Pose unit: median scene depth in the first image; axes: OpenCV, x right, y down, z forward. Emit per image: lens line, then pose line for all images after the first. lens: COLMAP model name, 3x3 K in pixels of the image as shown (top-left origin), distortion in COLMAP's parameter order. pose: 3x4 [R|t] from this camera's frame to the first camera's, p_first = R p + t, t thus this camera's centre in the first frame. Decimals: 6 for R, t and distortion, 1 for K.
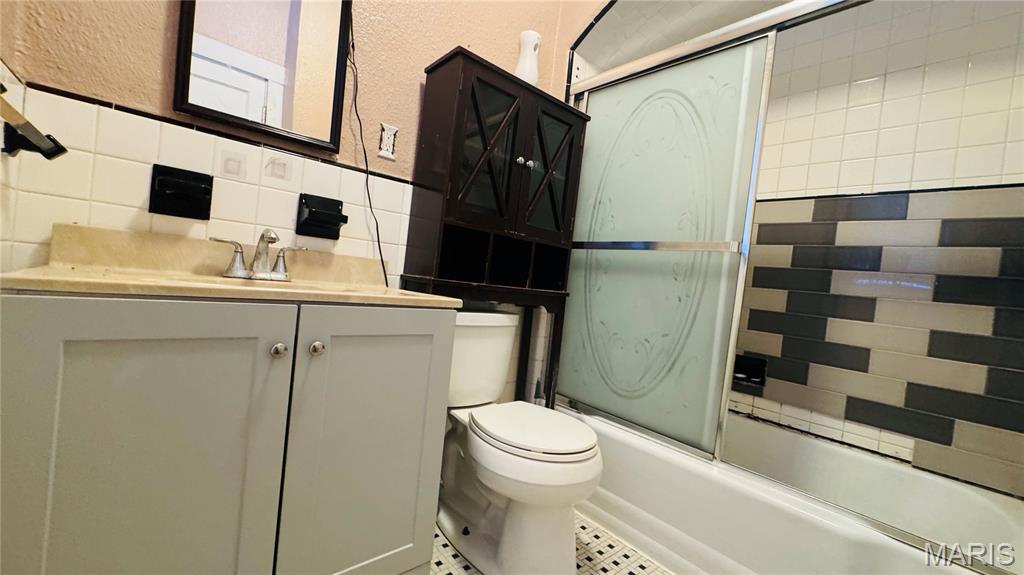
lens RADIAL K [[410.3, 0, 511.2], [0, 410.3, 288.1], [0, 0, 1]] dist [-0.005684, 0.000631]
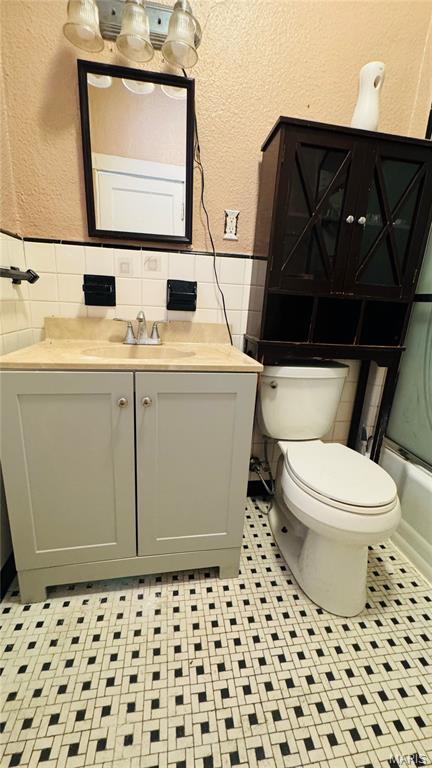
lens RADIAL K [[307.7, 0, 216.5], [0, 307.7, 383.4], [0, 0, 1]] dist [-0.005684, 0.000631]
pose [[0.847252, 0.083132, -0.524646, 0.183494], [0.025139, 0.980296, 0.195929, -0.075263], [0.530596, -0.179190, 0.828468, 0.133540]]
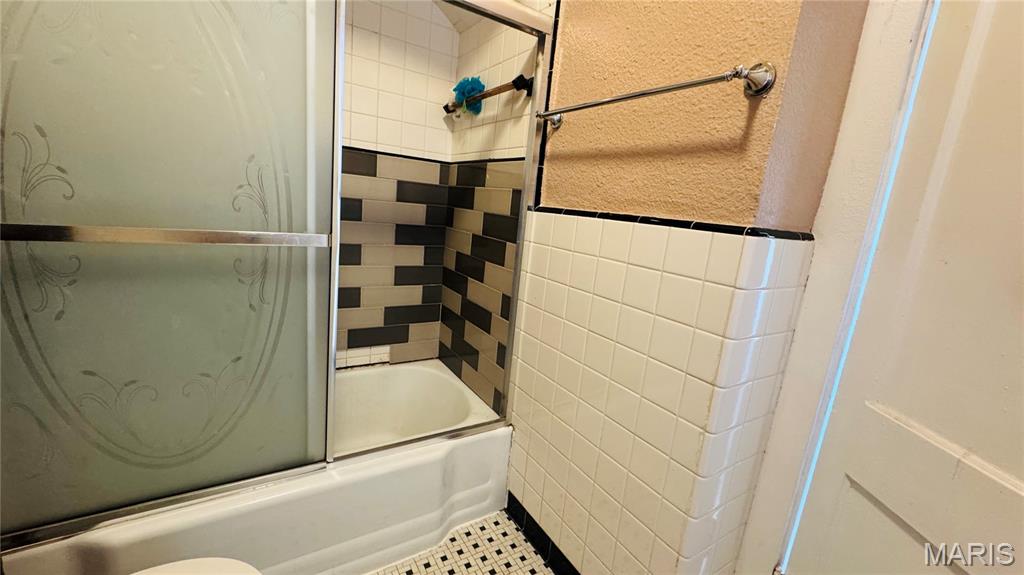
lens RADIAL K [[410.3, 0, 509.2], [0, 410.3, 287.4], [0, 0, 1]] dist [-0.005684, 0.000631]
pose [[0.158236, -0.280690, 0.946665, -0.195932], [-0.054009, 0.954848, 0.292144, -0.245762], [-0.985923, -0.097357, 0.135932, 0.458813]]
